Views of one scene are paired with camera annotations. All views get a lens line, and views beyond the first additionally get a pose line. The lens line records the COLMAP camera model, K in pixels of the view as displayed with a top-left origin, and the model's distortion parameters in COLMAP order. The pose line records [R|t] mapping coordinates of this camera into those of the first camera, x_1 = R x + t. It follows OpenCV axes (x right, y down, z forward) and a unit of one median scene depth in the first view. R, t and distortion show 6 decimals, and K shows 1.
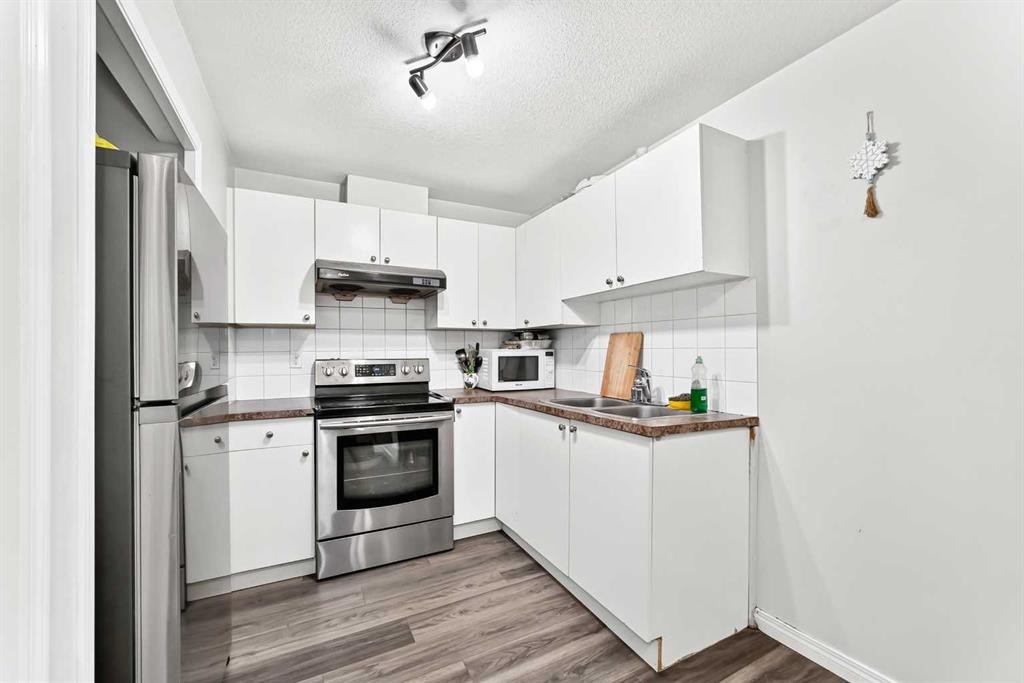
lens RADIAL K [[407.1, 0, 514.3], [0, 407.1, 339.3], [0, 0, 1]] dist [-0.010010, 0.001249]
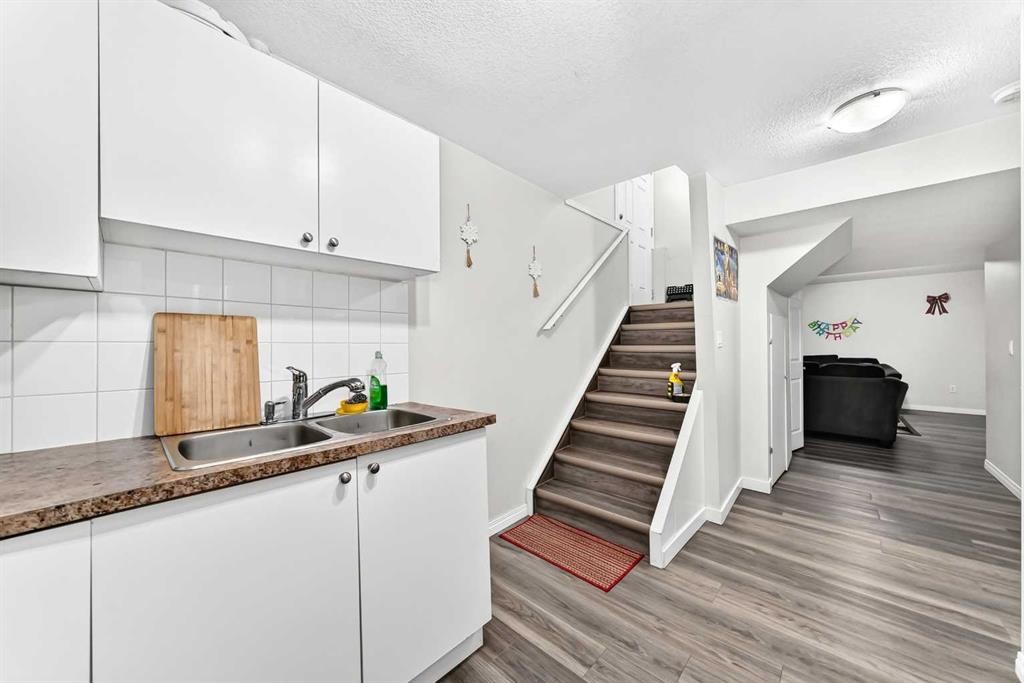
lens RADIAL K [[367.1, 0, 511.3], [0, 367.1, 342.7], [0, 0, 1]] dist [-0.013399, 0.002926]
pose [[-0.327828, 0.014591, 0.944625, -0.384023], [-0.019437, 0.999565, -0.022185, 0.028375], [-0.944537, -0.025633, -0.327402, 0.813870]]
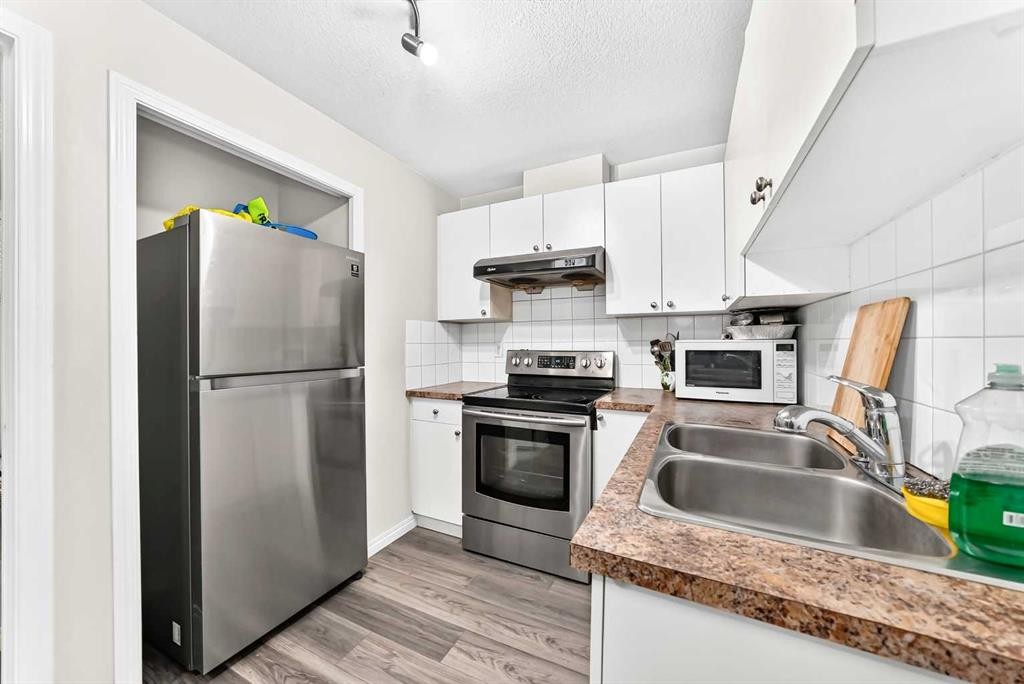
lens RADIAL K [[367.1, 0, 515.0], [0, 367.1, 339.9], [0, 0, 1]] dist [-0.013399, 0.002926]
pose [[0.598132, -0.003915, -0.801388, 0.373052], [0.023328, 0.999649, 0.012528, 0.011468], [0.801058, -0.026188, 0.598014, 0.480345]]
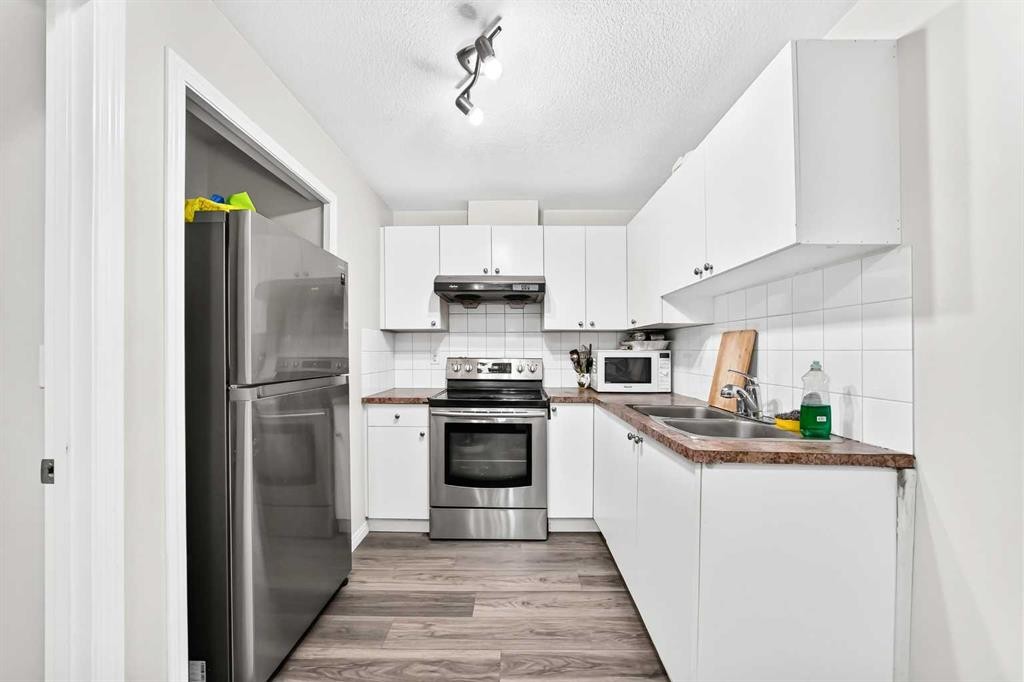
lens RADIAL K [[367.1, 0, 513.6], [0, 367.1, 344.2], [0, 0, 1]] dist [-0.013399, 0.002926]
pose [[0.884185, -0.002219, -0.467131, 0.229936], [0.006153, 0.999957, 0.006896, 0.002762], [0.467096, -0.008972, 0.884161, 0.134979]]
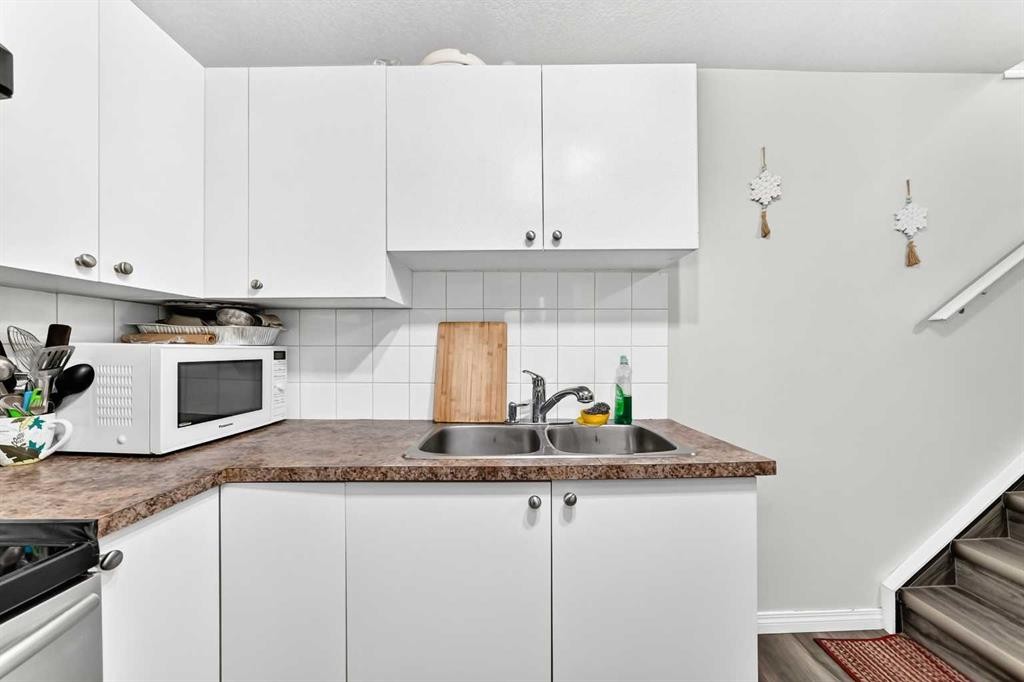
lens RADIAL K [[371.8, 0, 516.7], [0, 371.8, 350.6], [0, 0, 1]] dist [-0.016954, 0.001543]
pose [[0.461579, 0.002954, 0.887094, -0.252487], [-0.024513, 0.999655, 0.009426, 0.024536], [-0.886760, -0.026096, 0.461492, 0.697492]]
